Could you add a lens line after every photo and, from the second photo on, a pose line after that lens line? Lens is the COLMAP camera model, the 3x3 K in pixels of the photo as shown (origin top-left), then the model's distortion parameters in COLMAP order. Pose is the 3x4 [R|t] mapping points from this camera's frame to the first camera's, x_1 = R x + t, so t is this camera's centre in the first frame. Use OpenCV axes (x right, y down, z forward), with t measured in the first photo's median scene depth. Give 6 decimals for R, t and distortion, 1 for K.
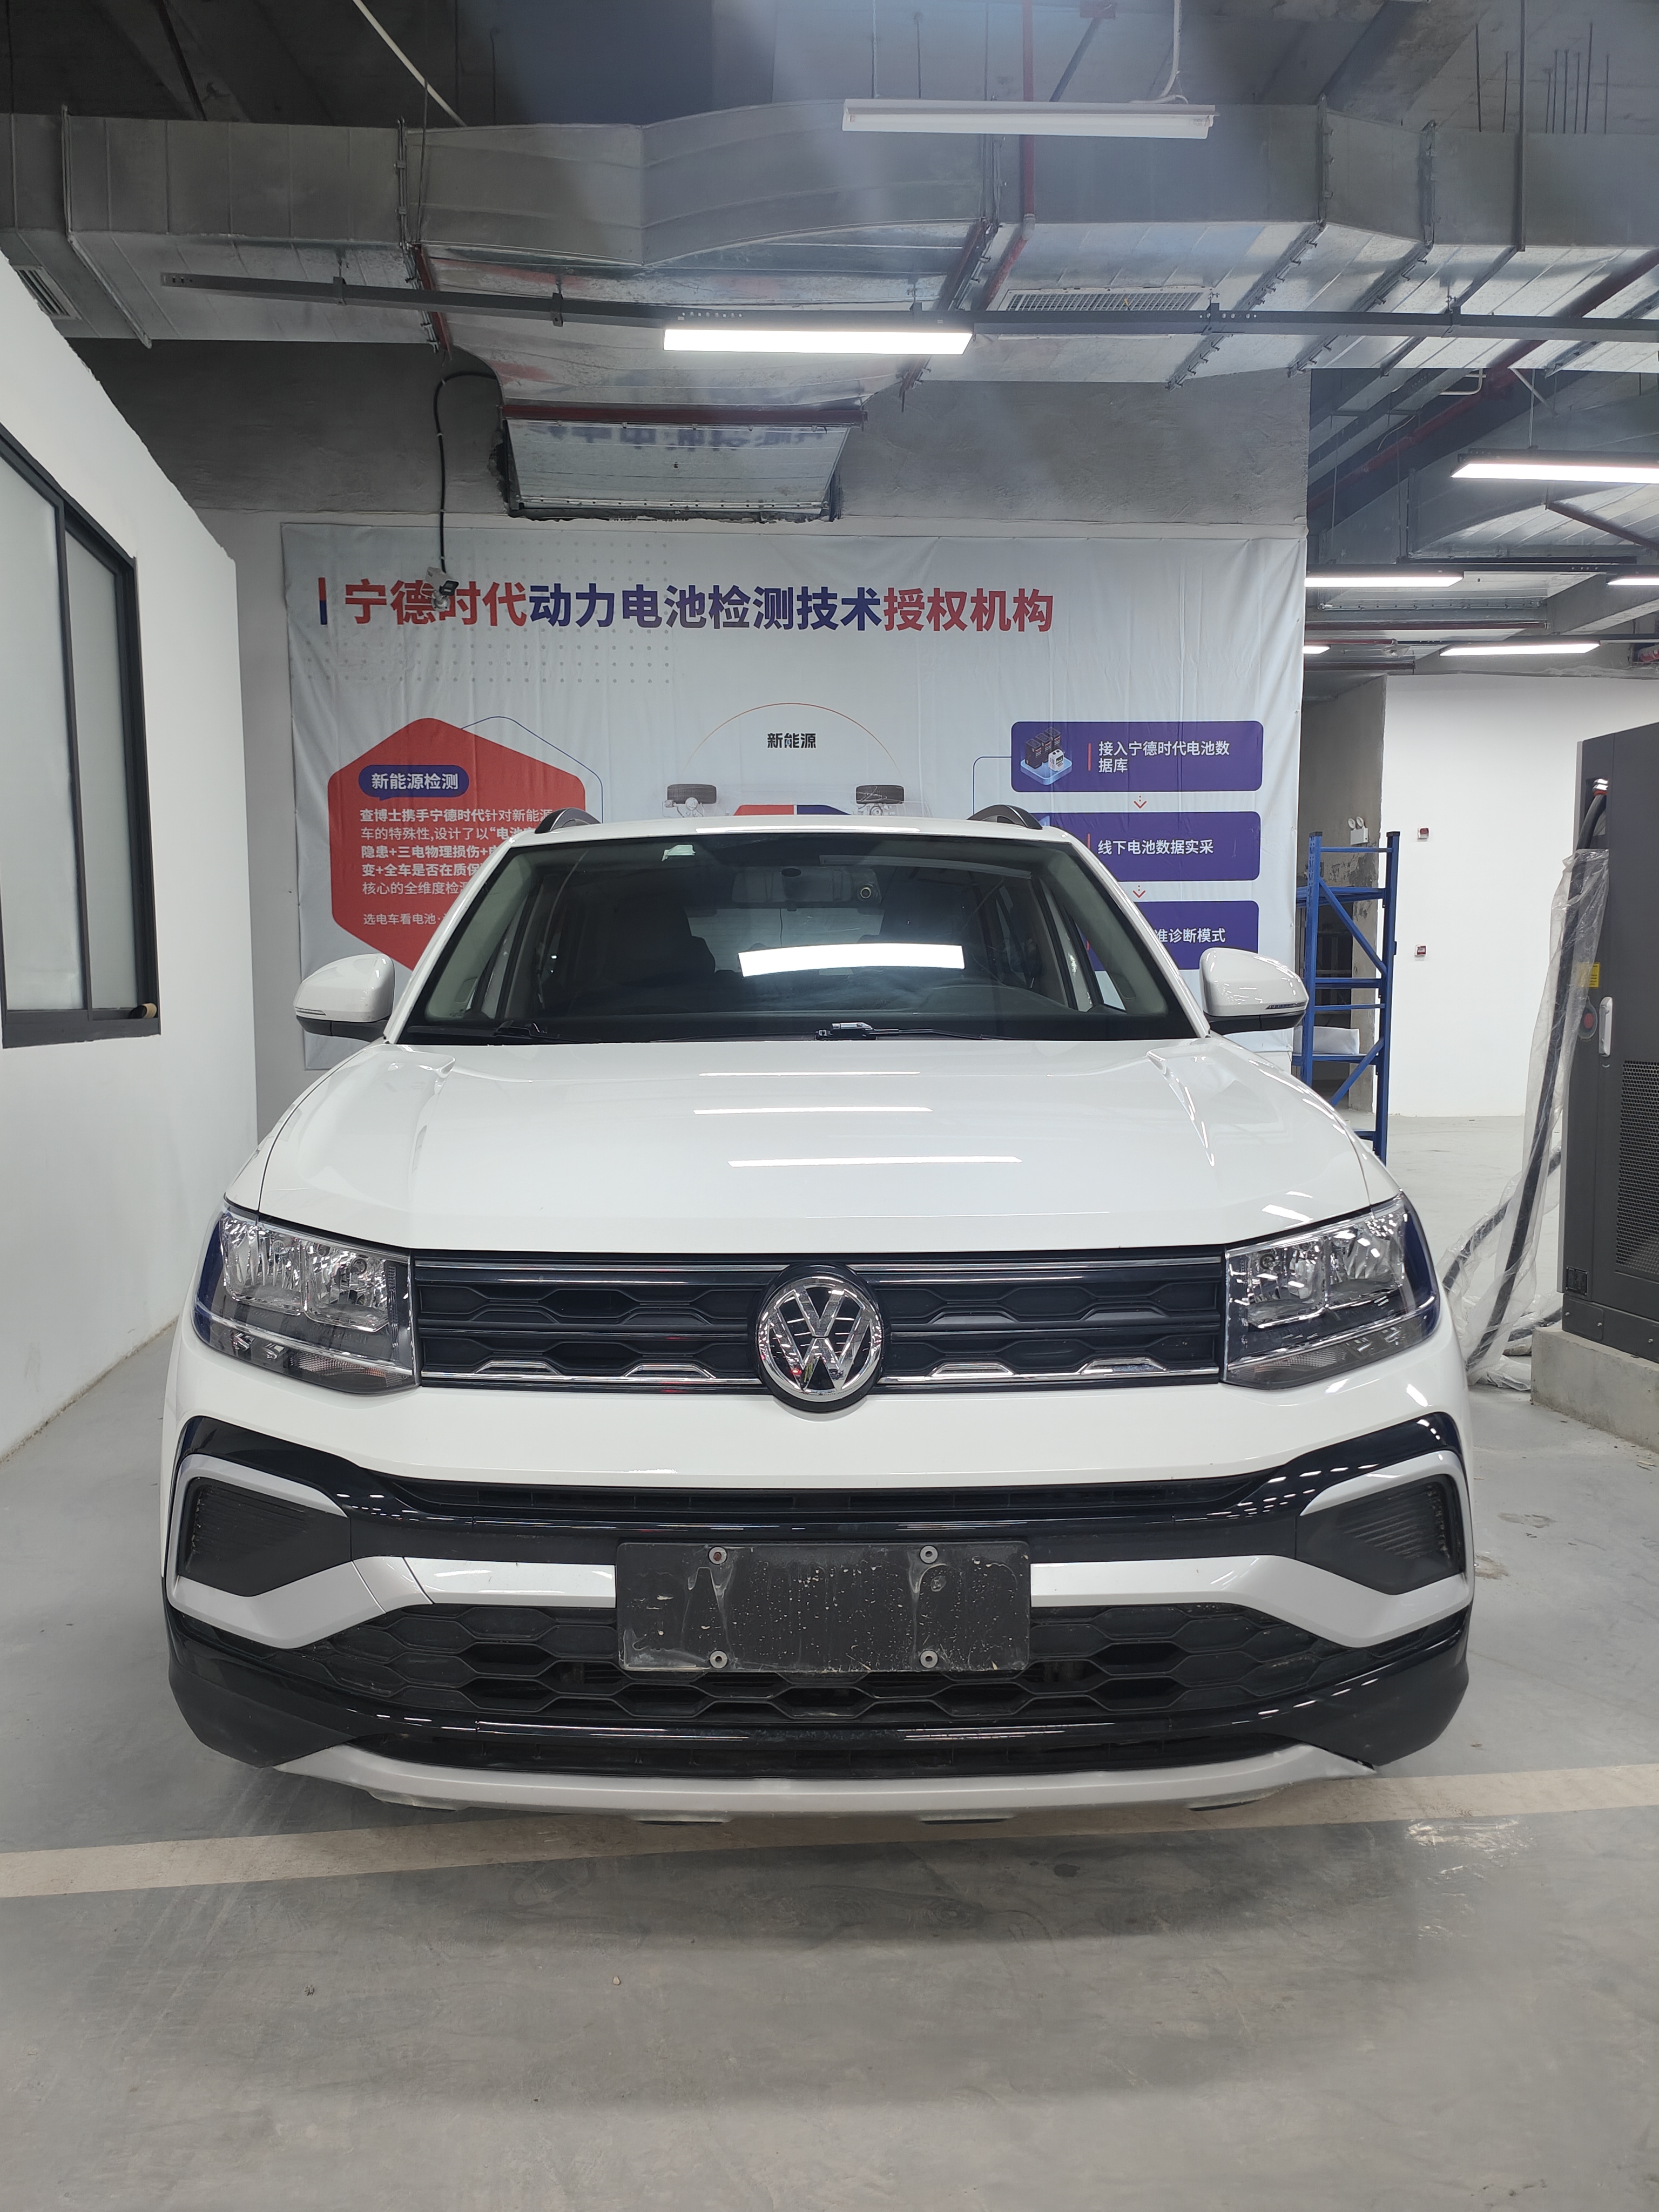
lens RADIAL K [[1610.9, 0, 834.5], [0, 1610.9, 1123.7], [0, 0, 1]] dist [0.086880, -0.031431]
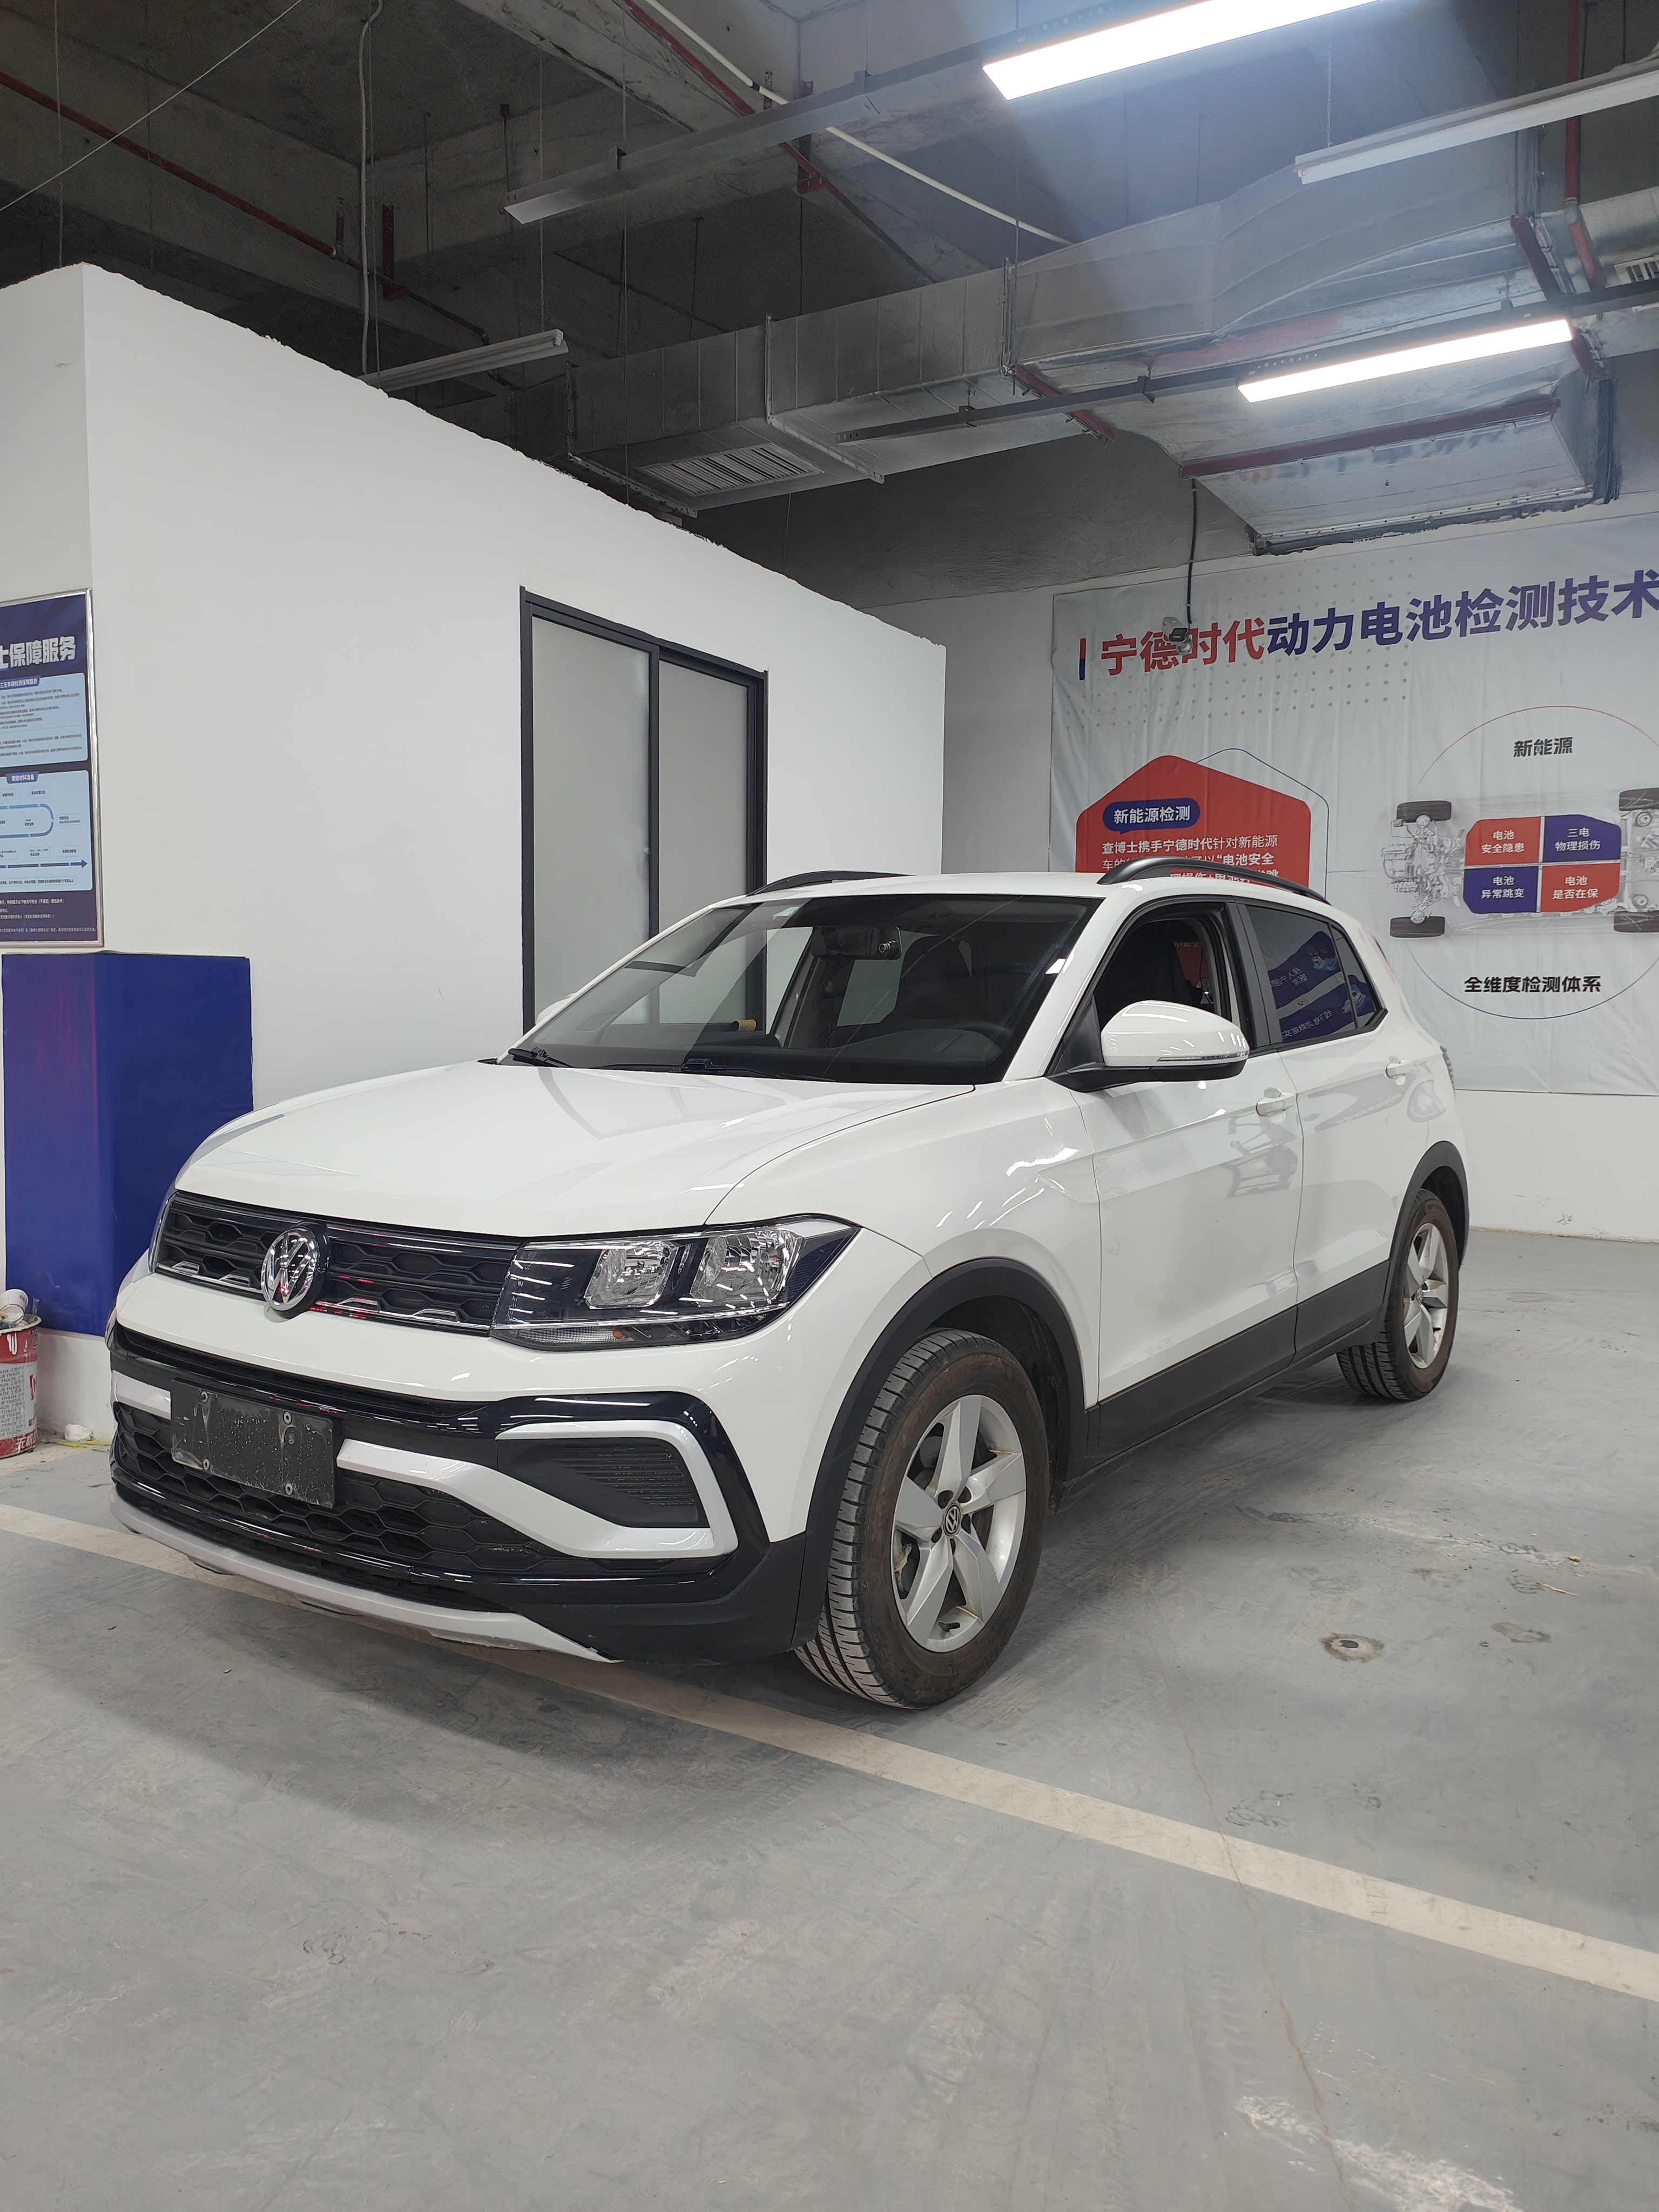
lens RADIAL K [[1610.9, 0, 835.3], [0, 1610.9, 1110.3], [0, 0, 1]] dist [0.086880, -0.031431]
pose [[0.814208, 0.060384, -0.577424, 0.205633], [-0.068118, 0.997643, 0.008278, -0.009970], [0.576563, 0.032593, 0.816403, 0.008776]]
